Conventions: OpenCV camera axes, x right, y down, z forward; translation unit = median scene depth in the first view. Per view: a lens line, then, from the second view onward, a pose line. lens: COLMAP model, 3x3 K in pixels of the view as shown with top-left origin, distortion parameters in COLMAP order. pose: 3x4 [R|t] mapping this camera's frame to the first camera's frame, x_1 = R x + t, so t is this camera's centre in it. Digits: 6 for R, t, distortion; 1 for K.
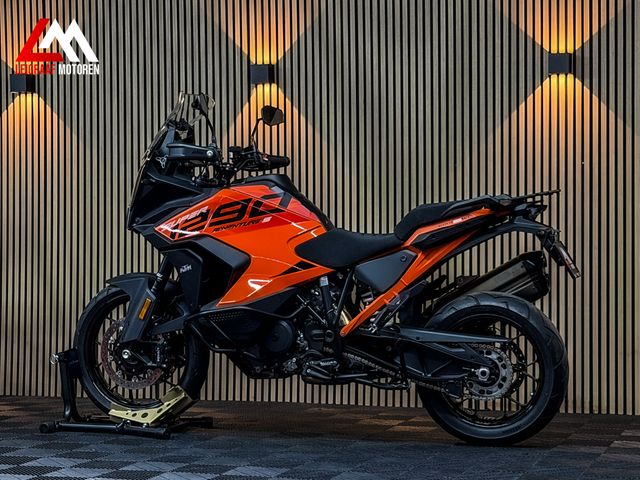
lens RADIAL K [[1410.1, 0, 324.0], [0, 1410.1, 239.1], [0, 0, 1]] dist [0.114117, 0.000000]
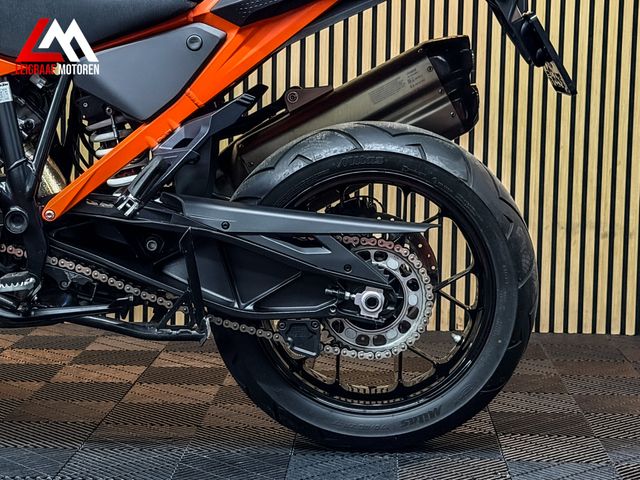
lens RADIAL K [[1410.1, 0, 330.2], [0, 1410.1, 235.2], [0, 0, 1]] dist [0.114117, 0.000000]
pose [[0.959826, -0.013219, 0.280283, -0.025377], [-0.019566, 0.993305, 0.113851, 0.021369], [-0.279911, -0.114762, 0.953142, 0.546383]]
